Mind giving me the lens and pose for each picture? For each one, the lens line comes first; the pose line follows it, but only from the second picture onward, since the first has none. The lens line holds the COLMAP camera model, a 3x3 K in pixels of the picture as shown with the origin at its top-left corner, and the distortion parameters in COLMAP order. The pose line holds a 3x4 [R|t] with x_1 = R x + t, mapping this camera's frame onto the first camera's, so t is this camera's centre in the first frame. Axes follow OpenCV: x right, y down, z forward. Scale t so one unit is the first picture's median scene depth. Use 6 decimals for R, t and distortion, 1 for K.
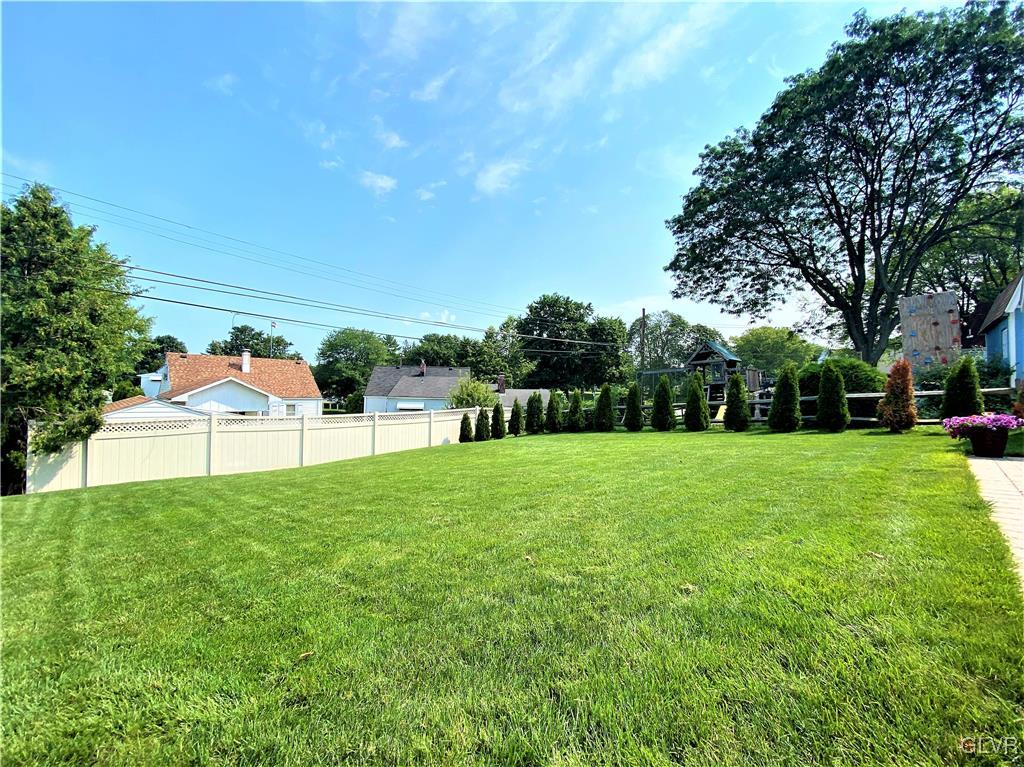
lens RADIAL K [[419.9, 0, 519.6], [0, 419.9, 370.5], [0, 0, 1]] dist [0.014812, -0.000330]
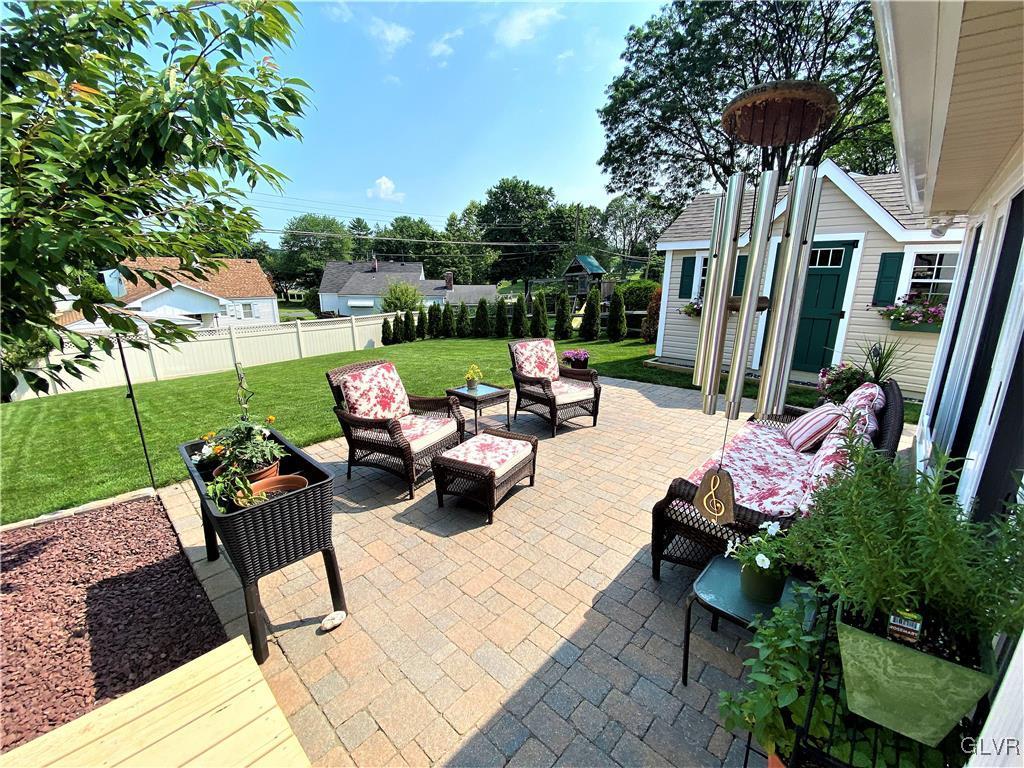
lens RADIAL K [[421.1, 0, 509.6], [0, 421.1, 368.6], [0, 0, 1]] dist [-0.003296, -0.000343]
pose [[0.999667, -0.019661, 0.016713, 0.053519], [0.014576, 0.964685, 0.263003, -0.017270], [-0.021293, -0.262672, 0.964650, -0.038655]]
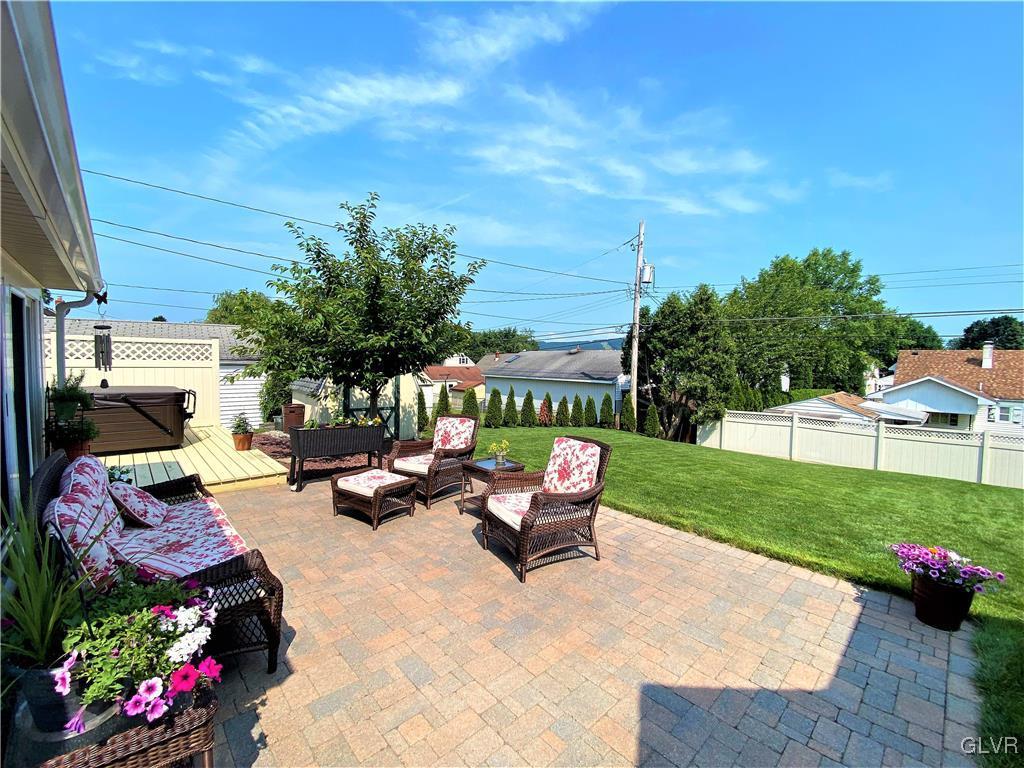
lens RADIAL K [[414.7, 0, 511.5], [0, 414.7, 383.2], [0, 0, 1]] dist [0.026968, -0.023249]
pose [[-0.019231, 0.028111, -0.999420, 0.116165], [0.035416, 0.998996, 0.027418, -0.011884], [0.999188, -0.034868, -0.020208, 0.029568]]
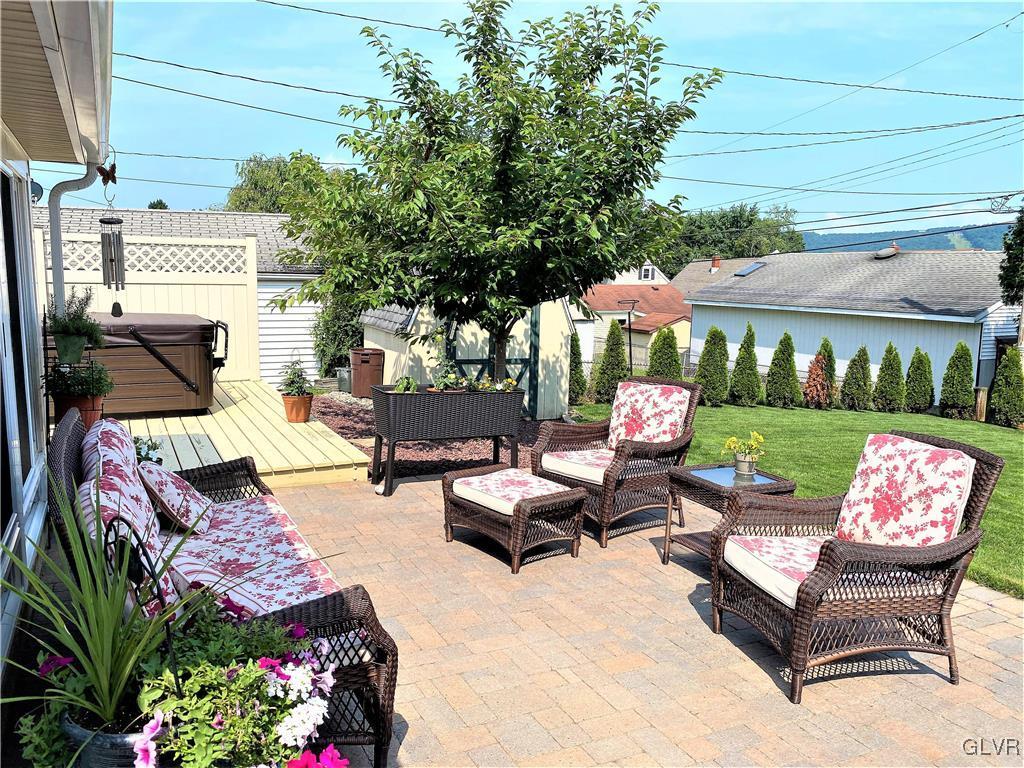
lens RADIAL K [[781.3, 0, 510.7], [0, 781.3, 390.3], [0, 0, 1]] dist [0.069689, -0.105539]
pose [[-0.299368, 0.114581, -0.947233, 0.116879], [0.024619, 0.993360, 0.112380, -0.012150], [0.953820, 0.010323, -0.300201, 0.026981]]
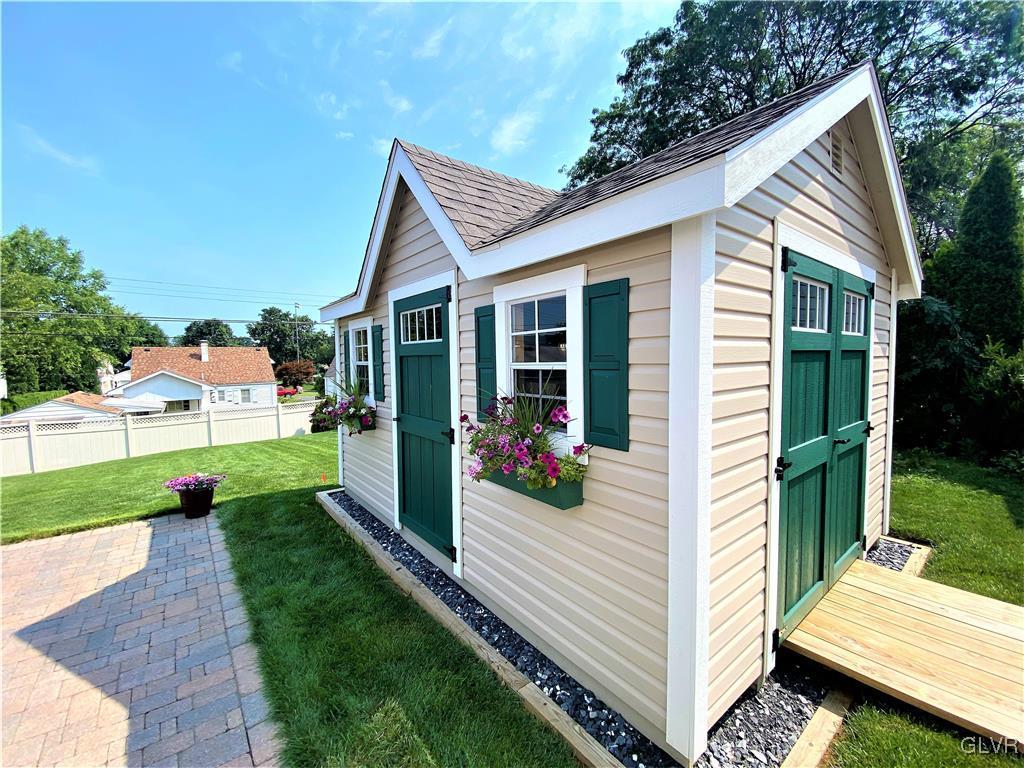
lens RADIAL K [[414.7, 0, 511.5], [0, 414.7, 383.2], [0, 0, 1]] dist [0.026968, -0.023249]
pose [[0.993961, -0.030550, -0.105399, 0.136462], [0.042216, 0.993001, 0.110301, -0.013658], [0.101292, -0.114084, 0.988294, 0.007874]]
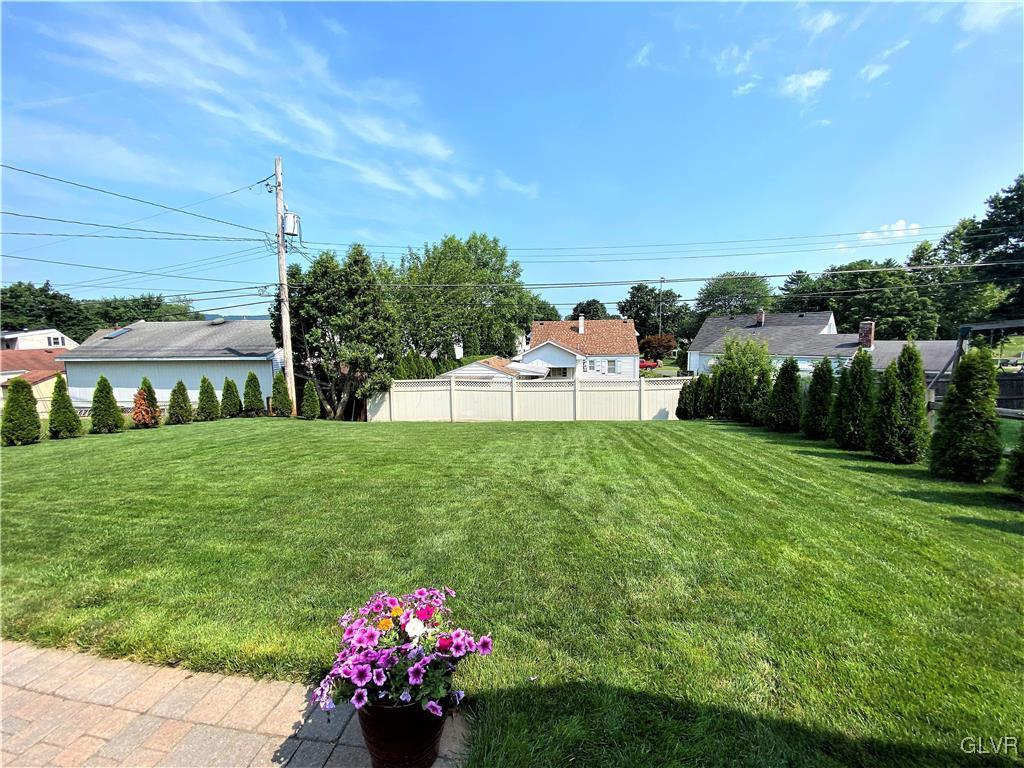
lens RADIAL K [[414.7, 0, 511.5], [0, 414.7, 383.2], [0, 0, 1]] dist [0.026968, -0.023249]
pose [[0.610672, 0.054852, -0.789982, 0.093259], [0.067626, 0.990341, 0.121040, -0.006465], [0.788991, -0.127339, 0.601064, 0.066101]]
